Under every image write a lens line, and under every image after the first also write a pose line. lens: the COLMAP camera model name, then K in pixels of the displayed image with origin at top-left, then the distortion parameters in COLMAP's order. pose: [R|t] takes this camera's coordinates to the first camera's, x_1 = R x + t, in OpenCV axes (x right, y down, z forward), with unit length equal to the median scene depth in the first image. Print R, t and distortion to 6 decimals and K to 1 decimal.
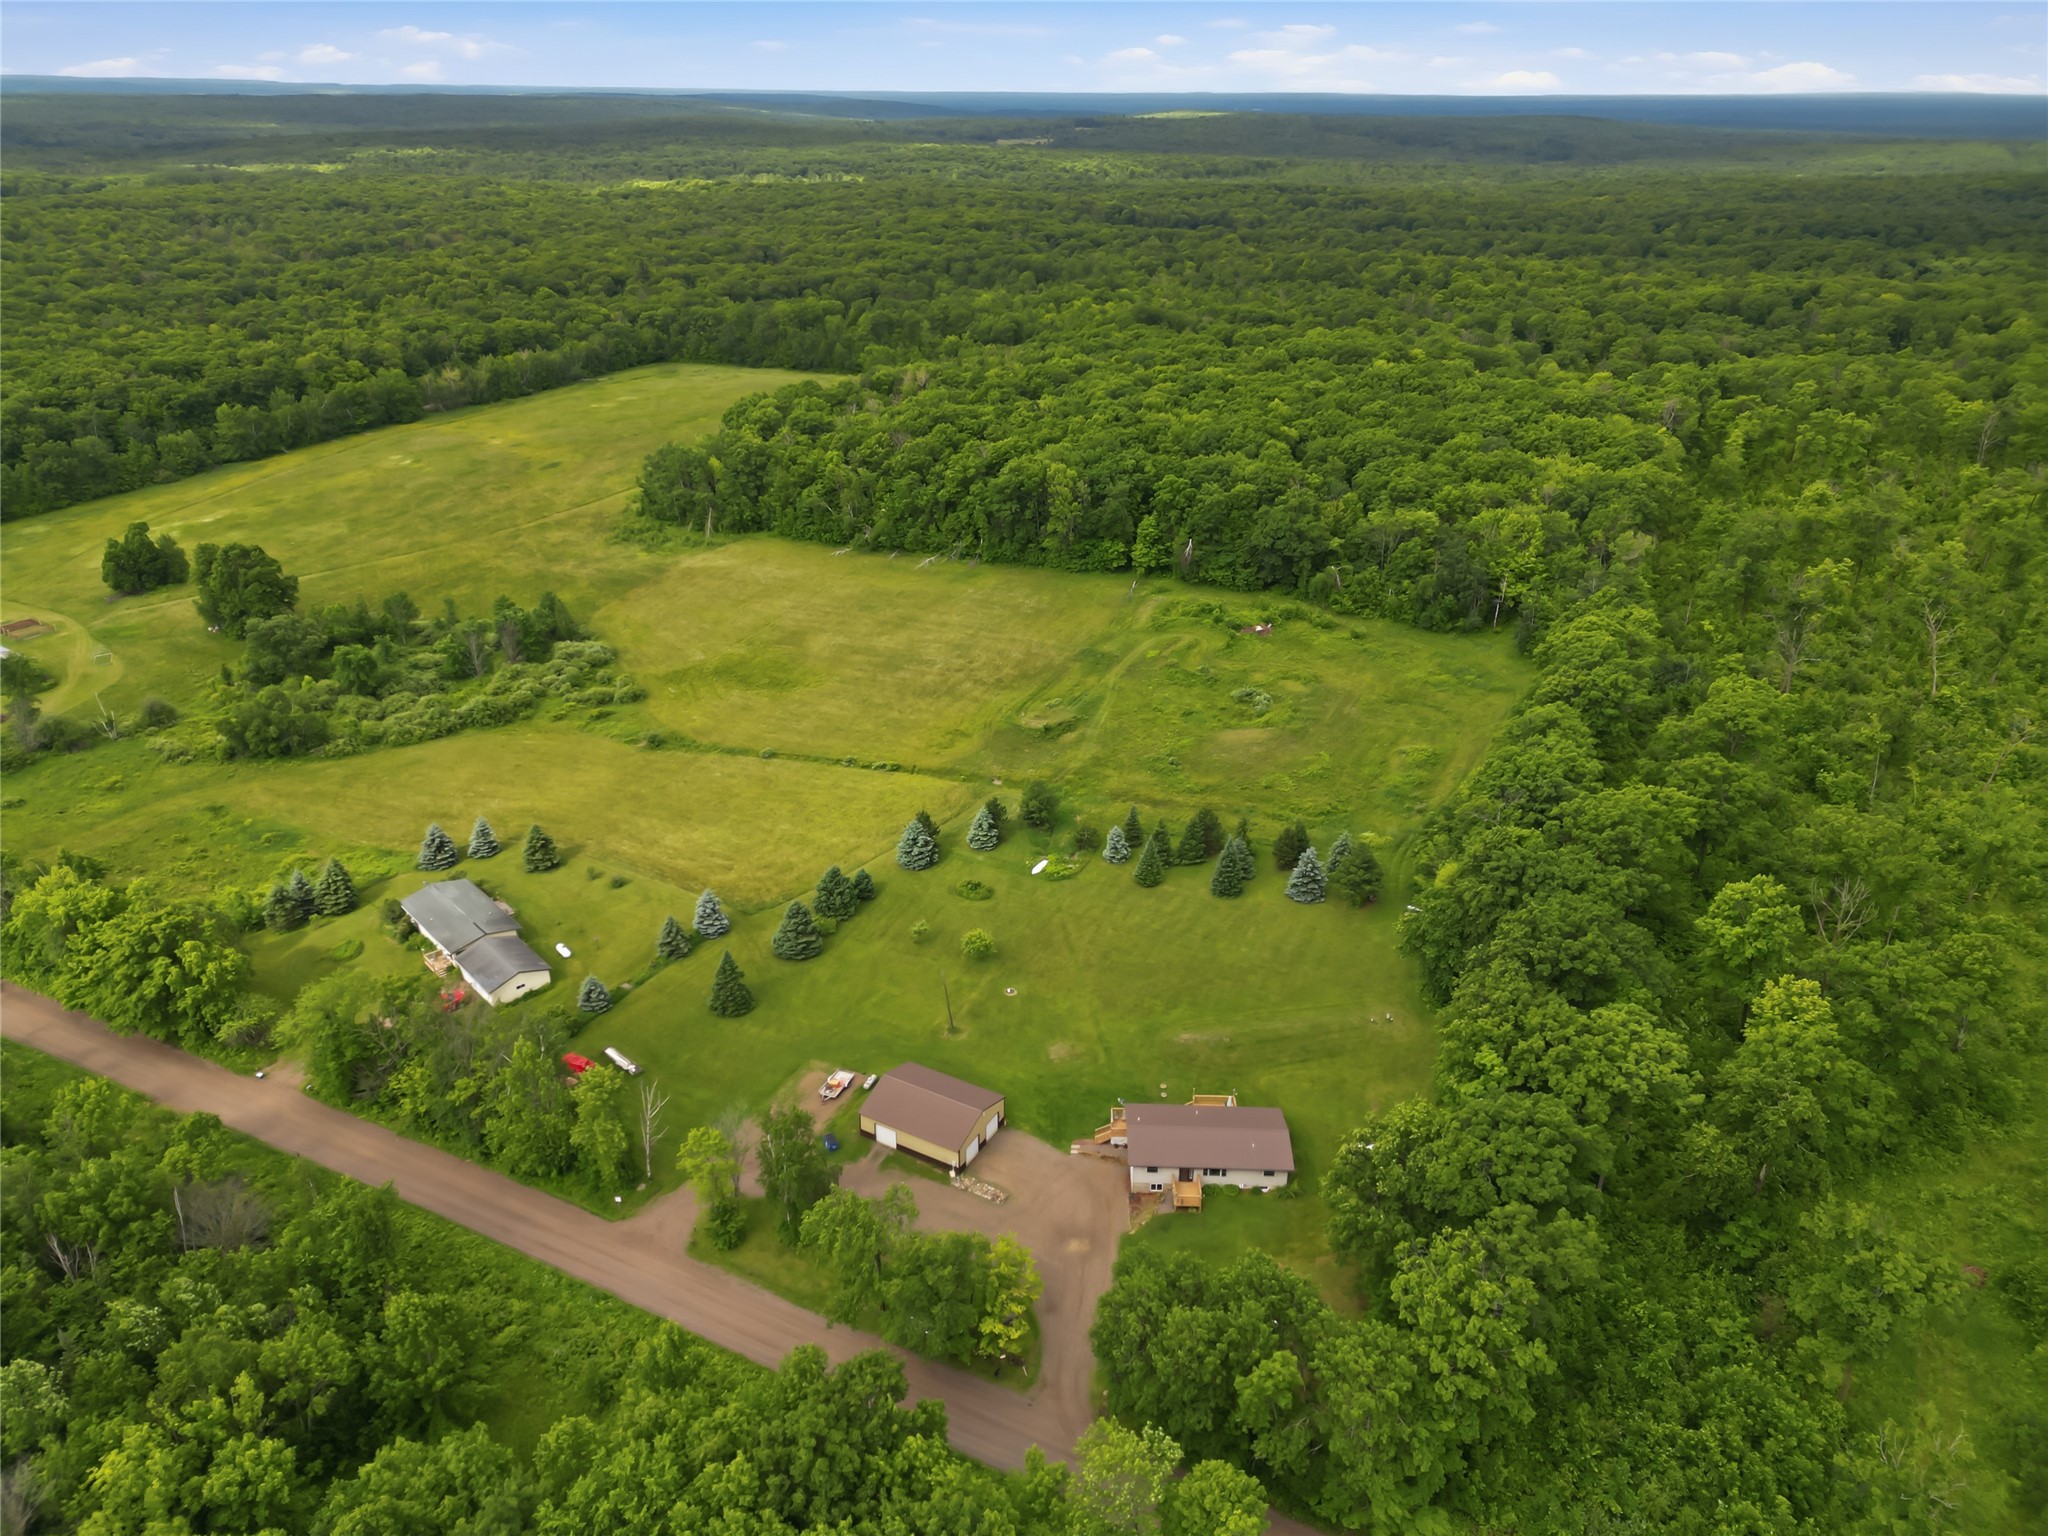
lens RADIAL K [[1416.6, 0, 1008.1], [0, 1416.6, 782.8], [0, 0, 1]] dist [0.066280, -0.052732]
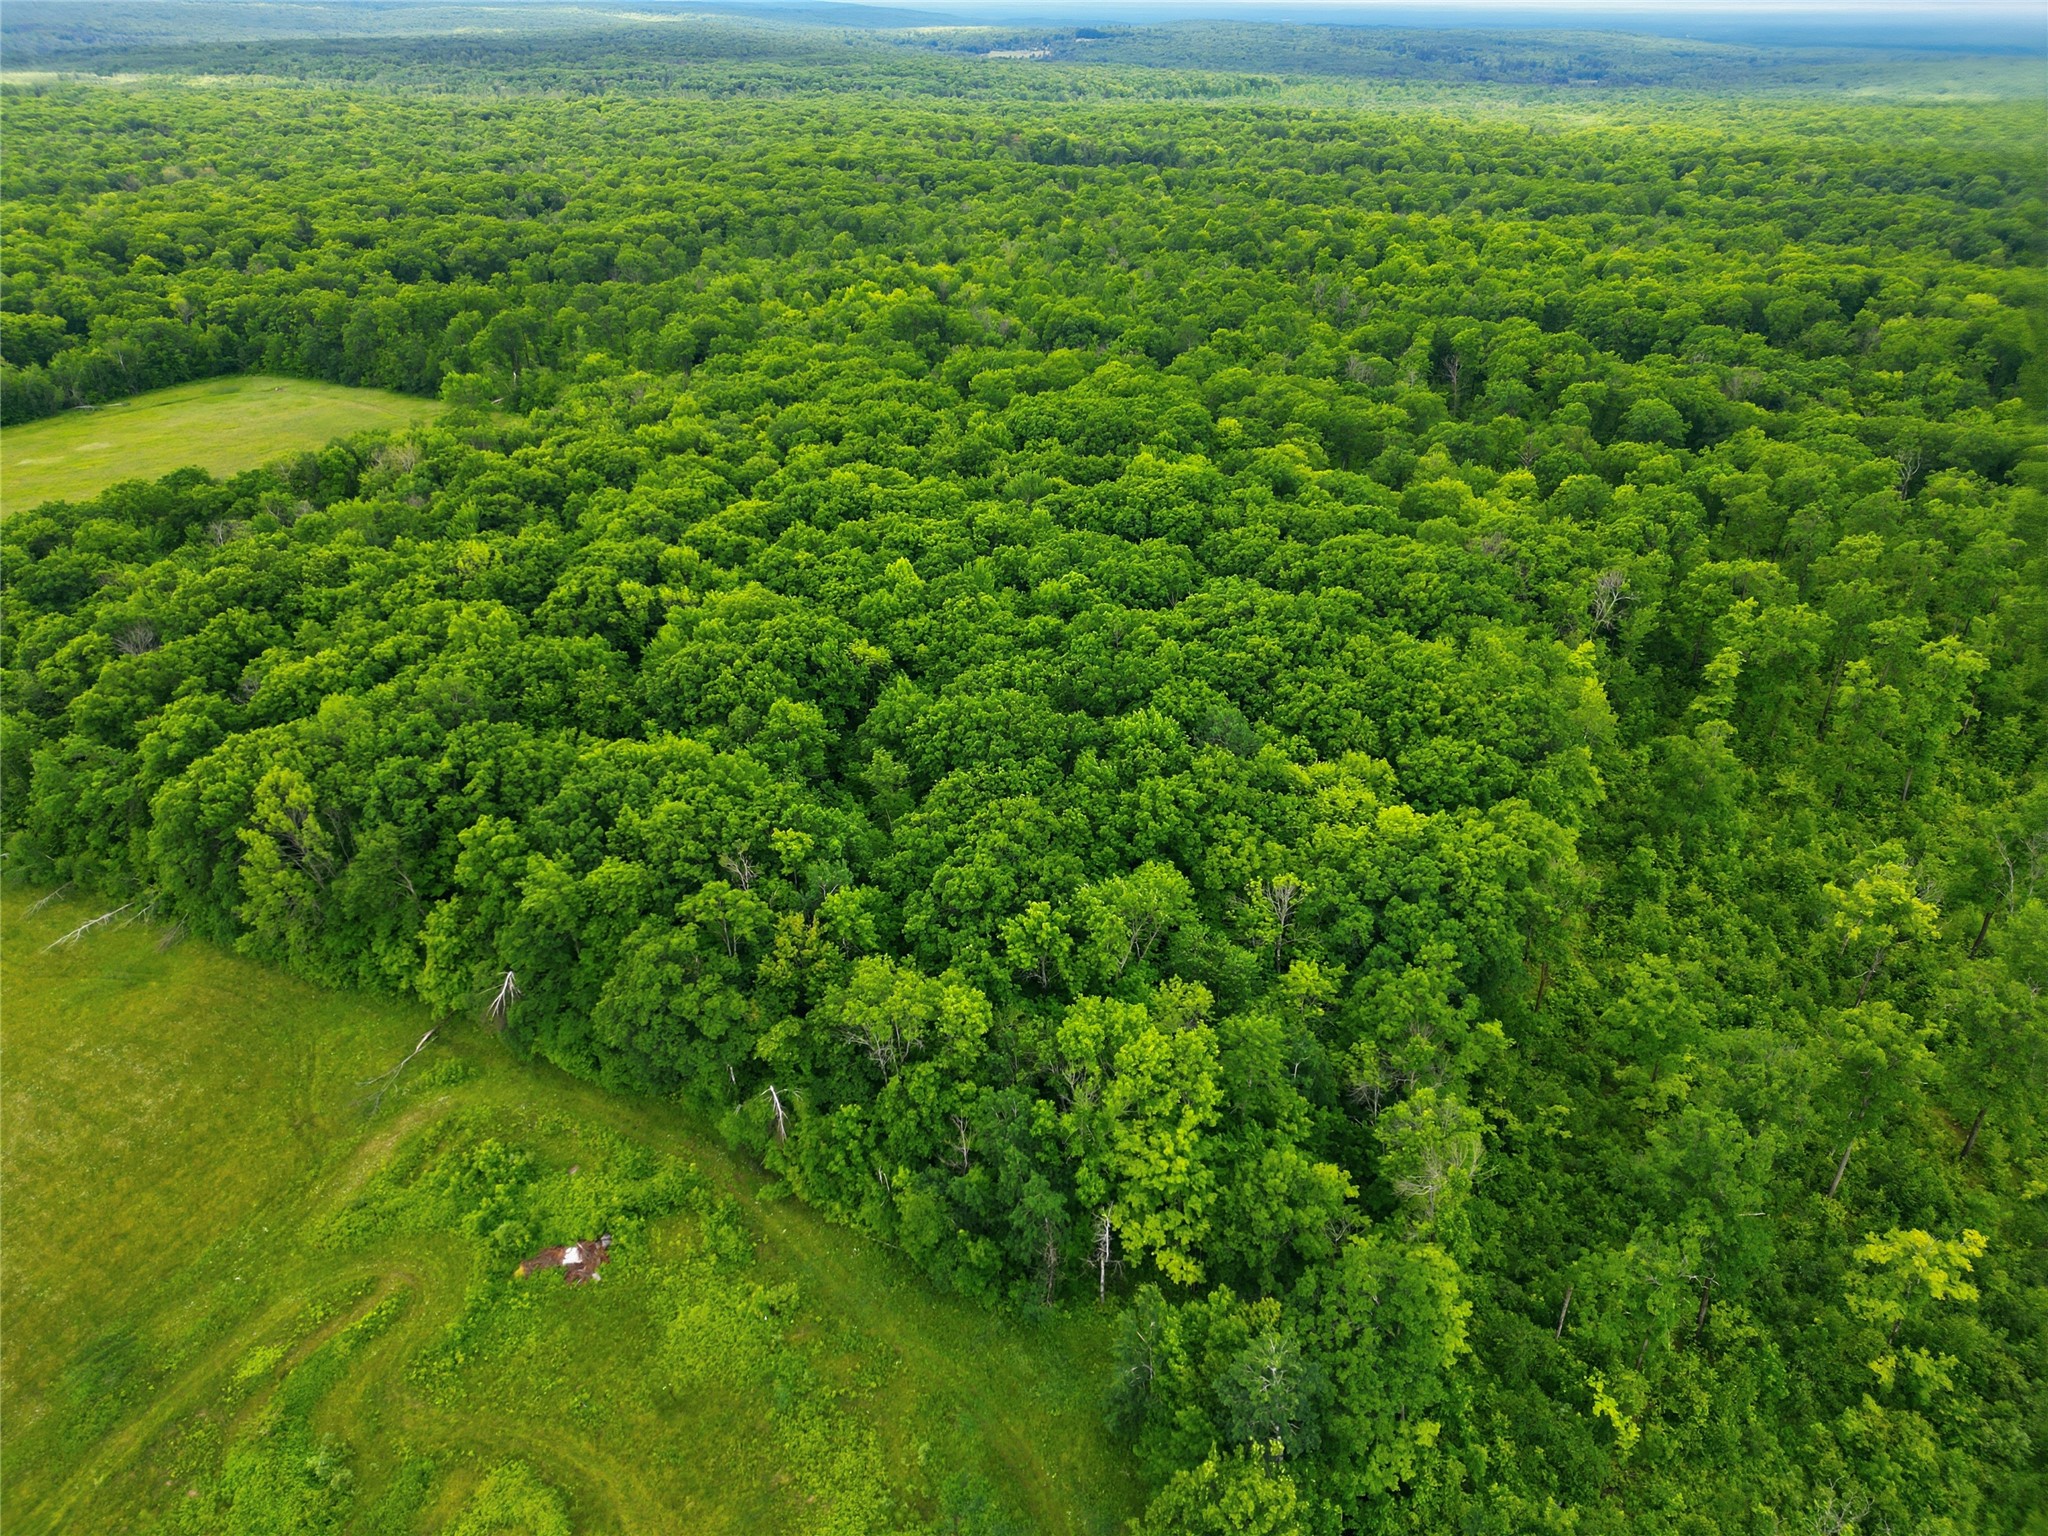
lens RADIAL K [[1416.6, 0, 1018.2], [0, 1416.6, 766.3], [0, 0, 1]] dist [0.066280, -0.052732]
pose [[0.999891, 0.011635, -0.009045, 0.248785], [-0.011256, 0.999100, 0.040903, -0.218504], [0.009513, -0.040797, 0.999122, 0.464587]]
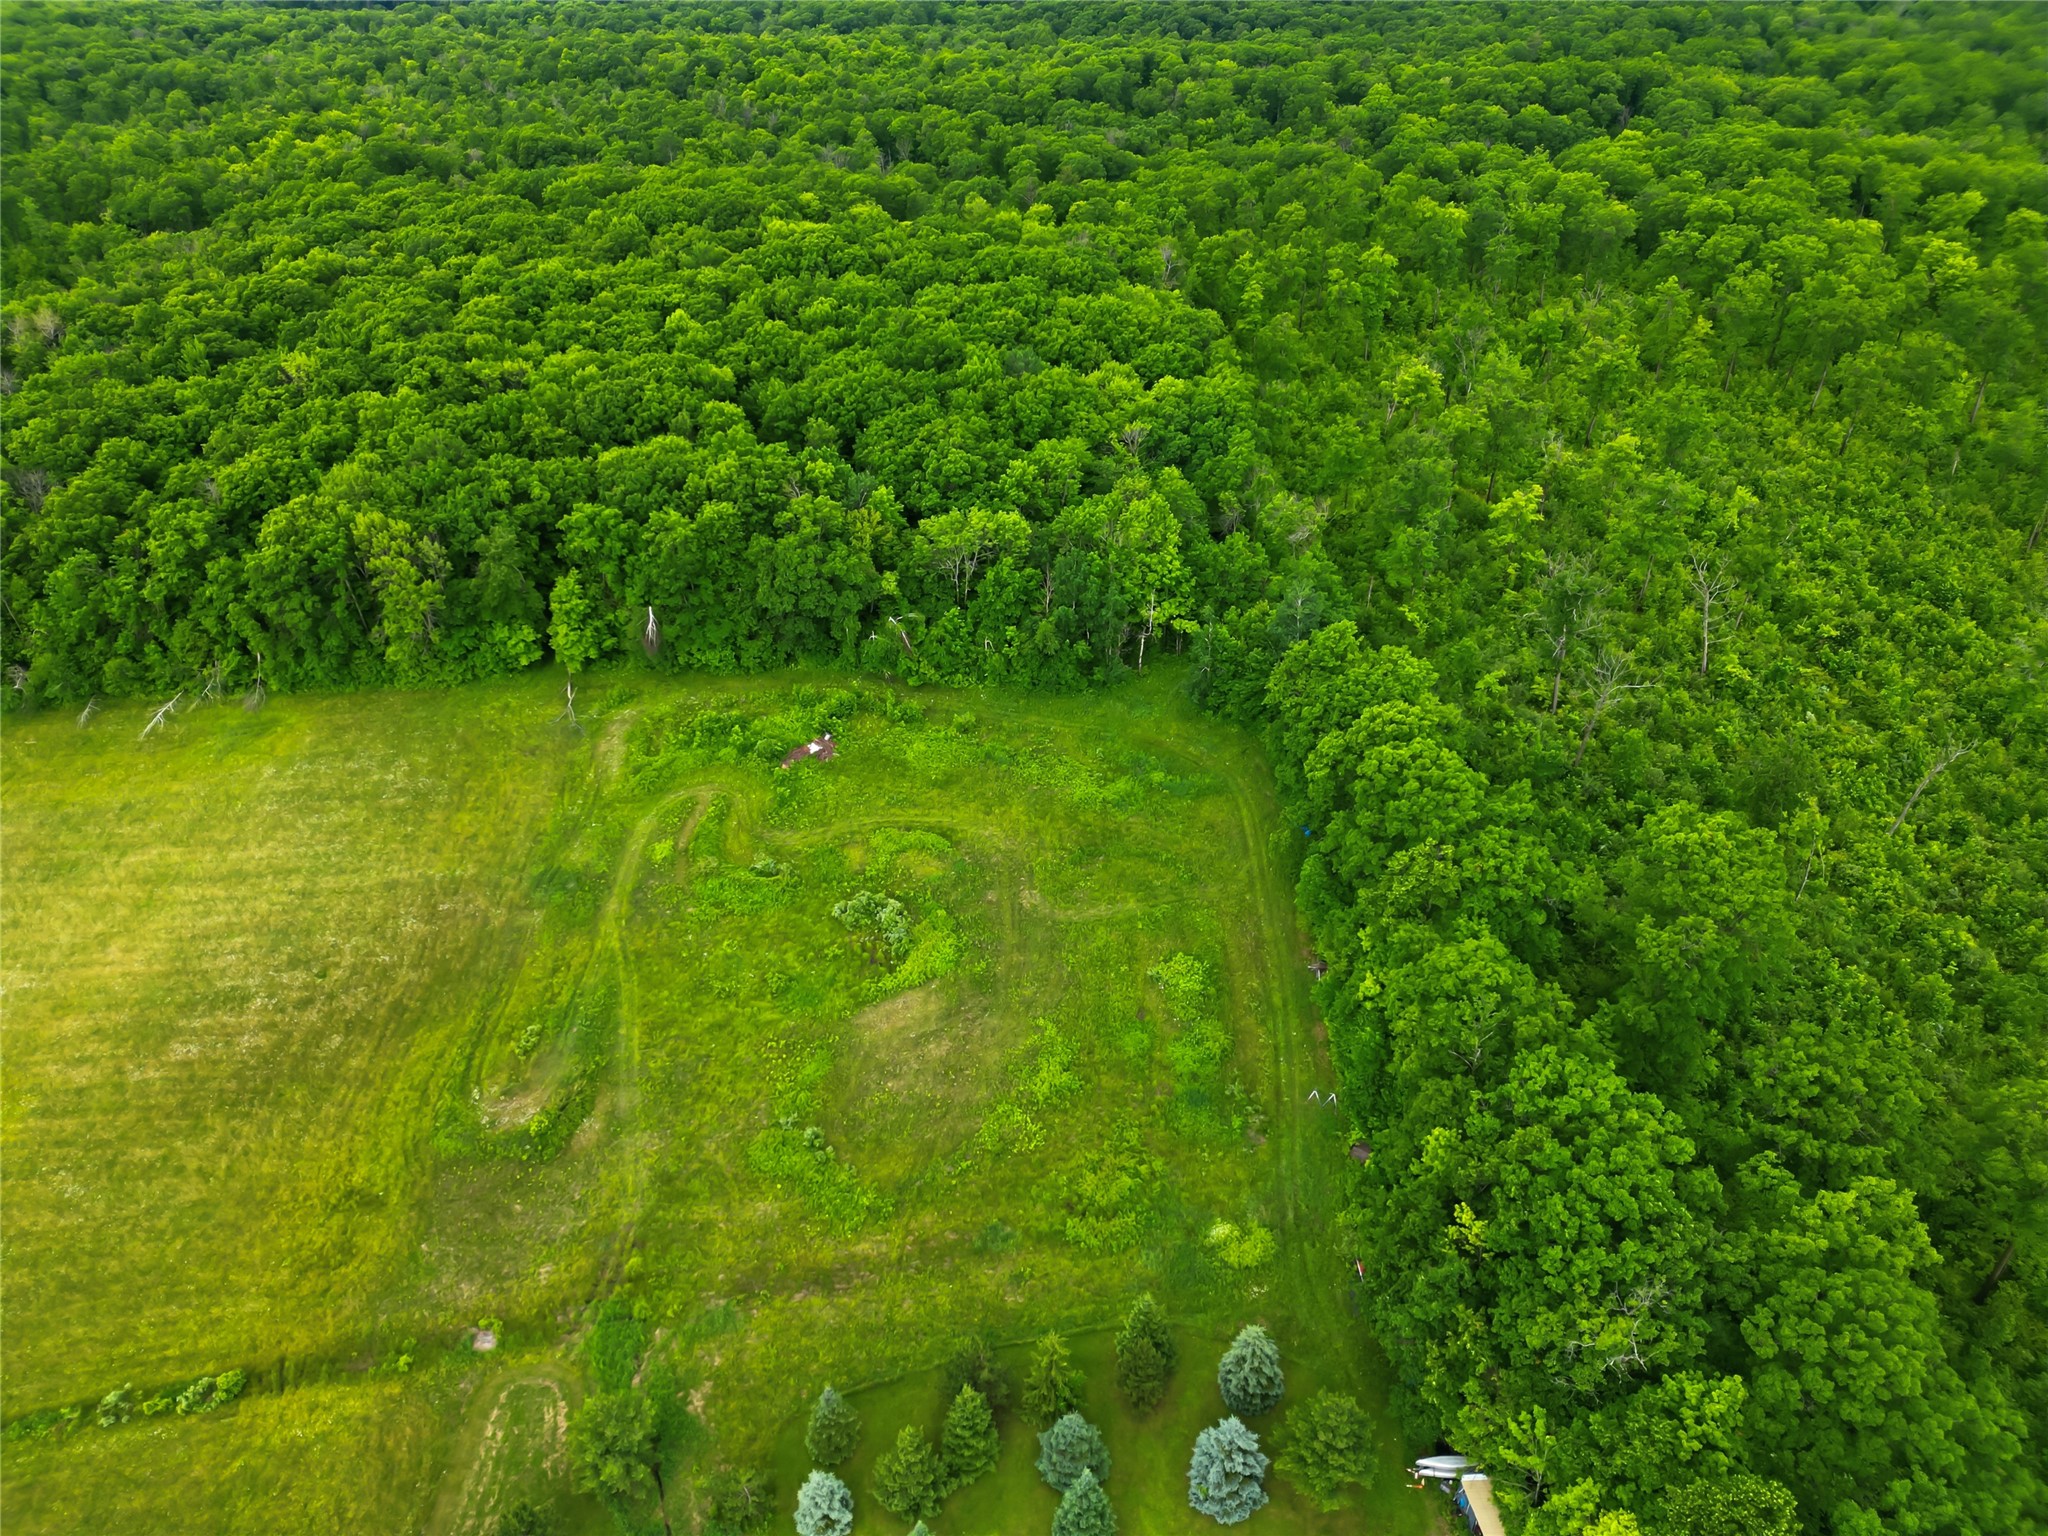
lens RADIAL K [[1416.6, 0, 1013.8], [0, 1416.6, 767.2], [0, 0, 1]] dist [0.066280, -0.052732]
pose [[0.876620, -0.267101, 0.400243, 0.003418], [0.213380, 0.961316, 0.174184, -0.151617], [-0.431285, -0.067289, 0.899703, 0.325501]]
